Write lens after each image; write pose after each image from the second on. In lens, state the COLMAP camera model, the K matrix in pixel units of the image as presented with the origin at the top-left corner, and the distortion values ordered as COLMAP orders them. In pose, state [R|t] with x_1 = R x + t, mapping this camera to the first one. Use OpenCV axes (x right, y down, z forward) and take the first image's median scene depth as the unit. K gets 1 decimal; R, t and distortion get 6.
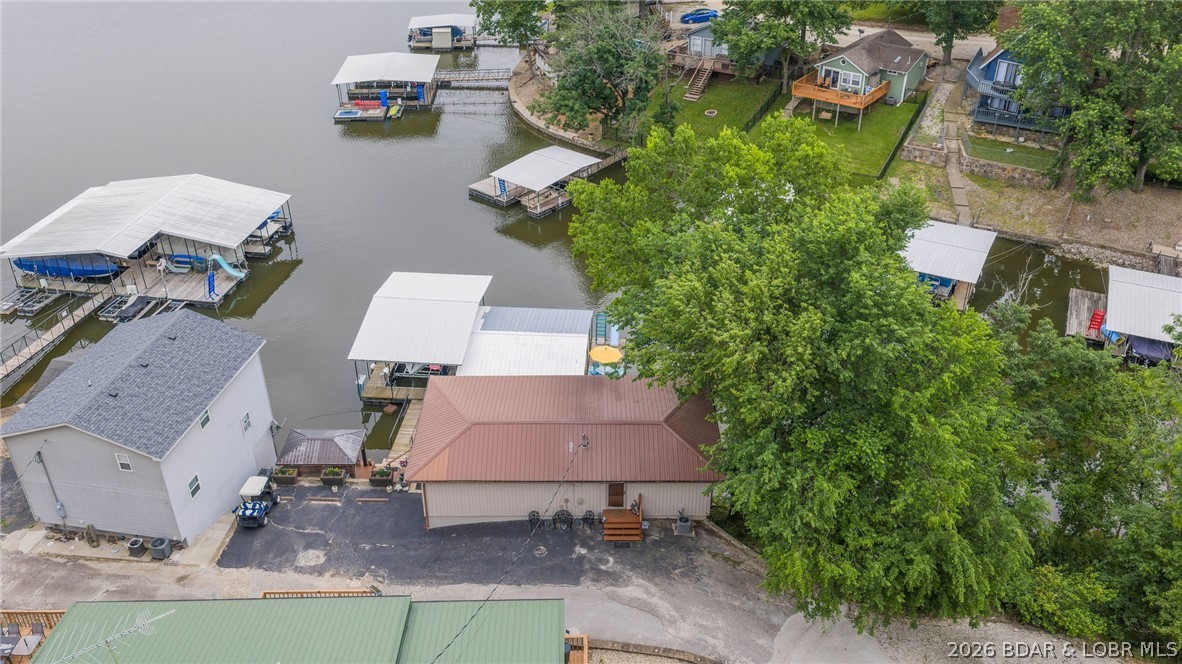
lens RADIAL K [[983.4, 0, 591.0], [0, 983.4, 332.0], [0, 0, 1]] dist [0.038645, -0.071136]
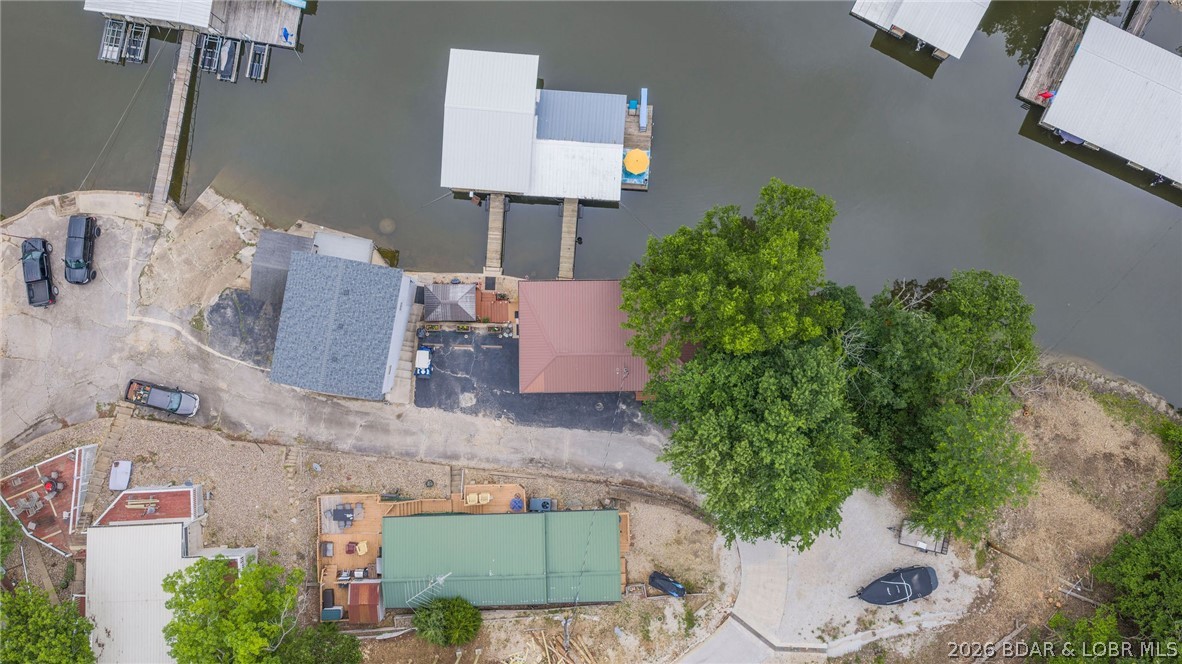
lens RADIAL K [[983.4, 0, 591.0], [0, 983.4, 332.0], [0, 0, 1]] dist [0.038645, -0.071136]
pose [[0.999958, -0.007339, 0.005404, -0.074286], [-0.000972, 0.503612, 0.863929, -1.346054], [-0.009062, -0.863899, 0.503584, 0.227218]]
